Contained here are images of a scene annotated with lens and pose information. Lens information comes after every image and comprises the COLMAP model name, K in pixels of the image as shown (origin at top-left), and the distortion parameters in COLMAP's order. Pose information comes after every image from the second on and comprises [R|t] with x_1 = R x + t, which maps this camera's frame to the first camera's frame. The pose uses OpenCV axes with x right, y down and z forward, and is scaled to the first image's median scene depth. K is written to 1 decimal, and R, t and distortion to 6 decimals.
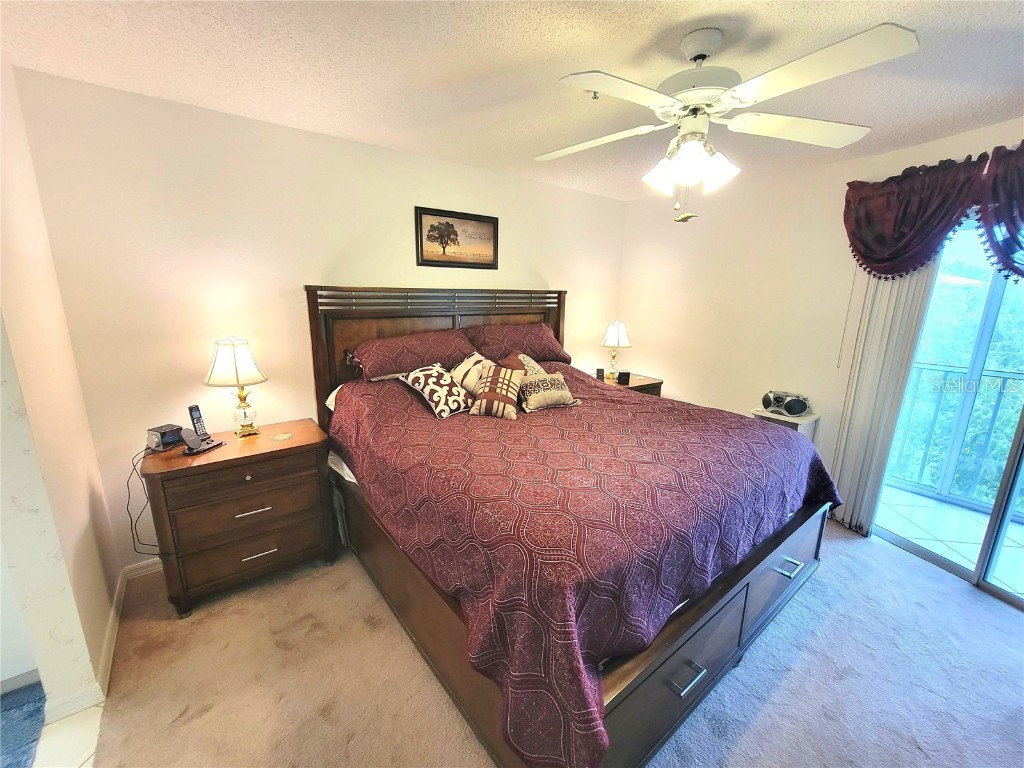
lens RADIAL K [[412.0, 0, 512.0], [0, 412.0, 384.0], [0, 0, 1]] dist [-0.001381, 0.000108]
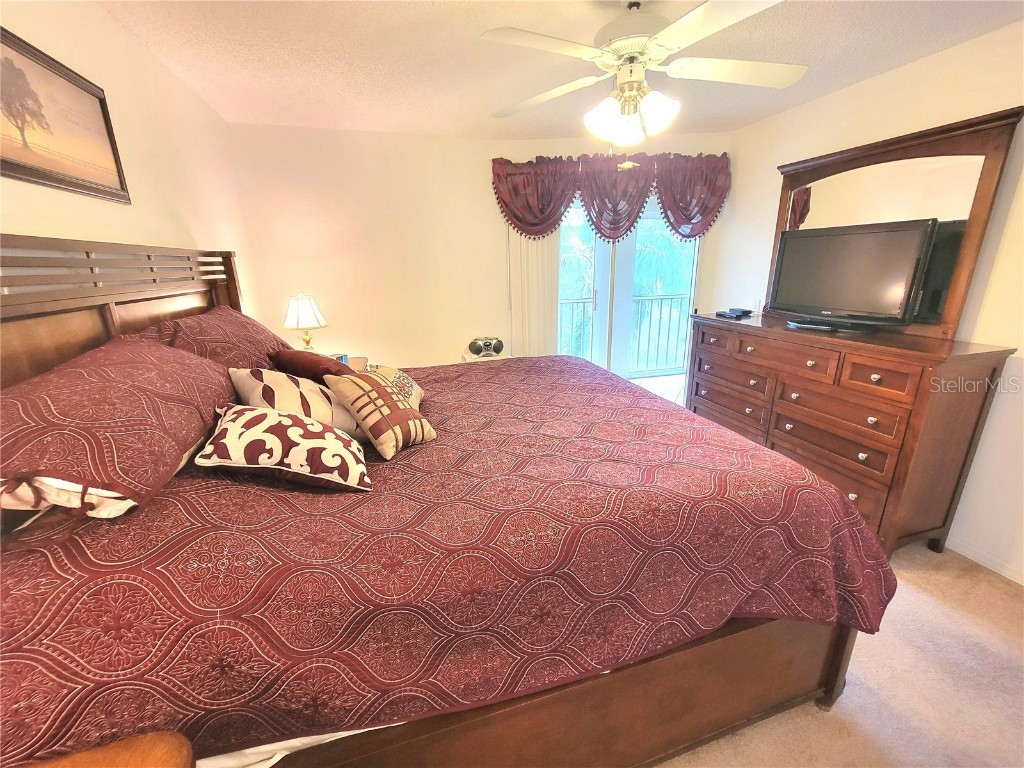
lens RADIAL K [[419.6, 0, 515.6], [0, 419.6, 386.0], [0, 0, 1]] dist [-0.001618, 0.000658]
pose [[0.358020, -0.284609, 0.889280, -0.507567], [0.227978, 0.950232, 0.212334, -0.103600], [-0.905455, 0.126716, 0.405086, 0.565098]]
